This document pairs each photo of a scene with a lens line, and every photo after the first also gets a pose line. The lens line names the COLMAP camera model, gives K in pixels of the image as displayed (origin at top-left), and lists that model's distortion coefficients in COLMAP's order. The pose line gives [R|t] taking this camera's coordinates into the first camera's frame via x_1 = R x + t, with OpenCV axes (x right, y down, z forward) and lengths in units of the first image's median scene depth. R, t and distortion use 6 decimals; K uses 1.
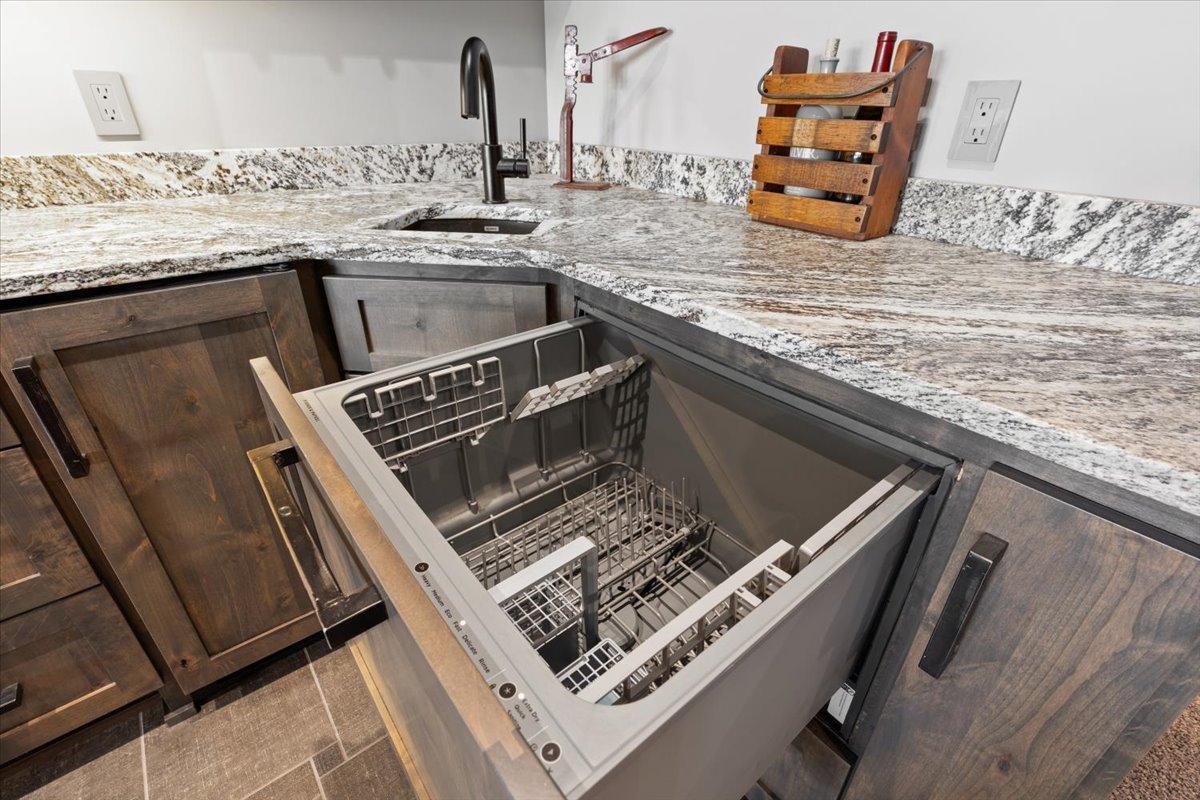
lens RADIAL K [[548.1, 0, 599.9], [0, 548.1, 400.0], [0, 0, 1]] dist [-0.007700, 0.003115]
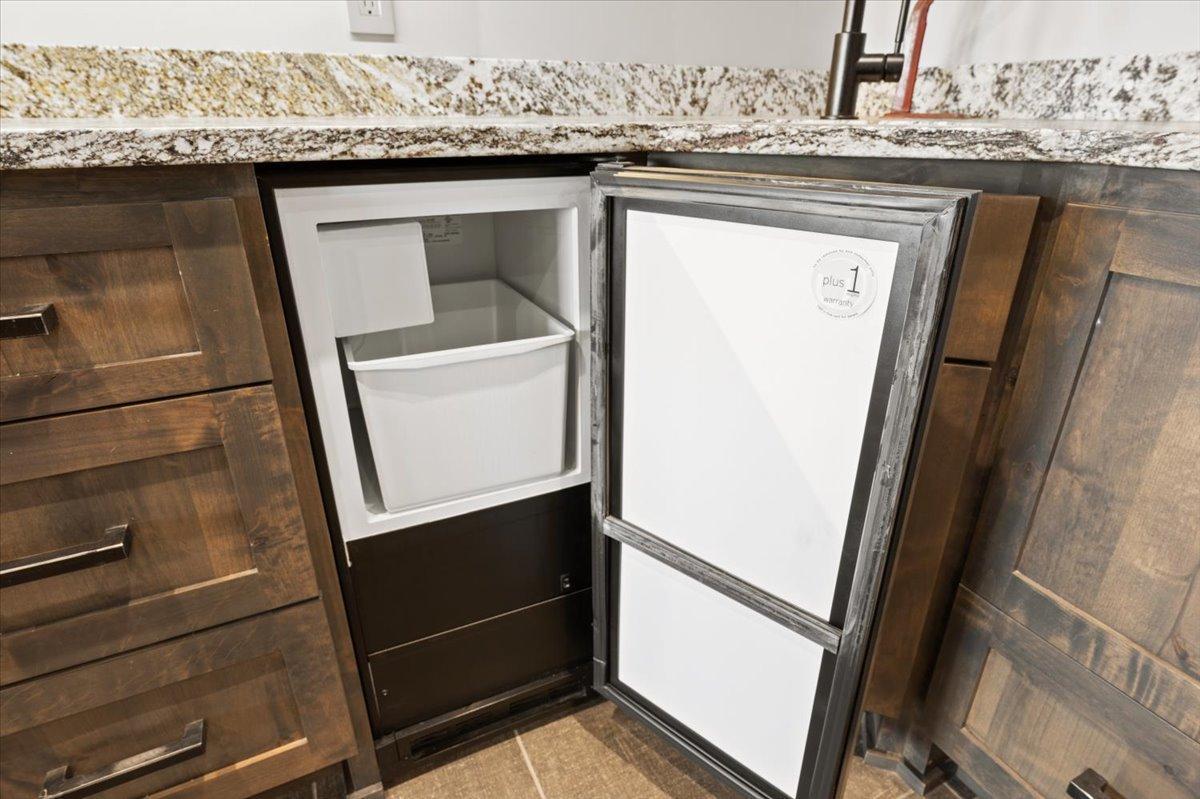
lens RADIAL K [[652.7, 0, 599.4], [0, 652.7, 399.8], [0, 0, 1]] dist [-0.000250, 0.001571]
pose [[0.974285, 0.078527, -0.211194, -0.313724], [-0.093940, 0.993522, -0.063952, 0.080590], [0.204804, 0.082147, 0.975350, 0.176741]]
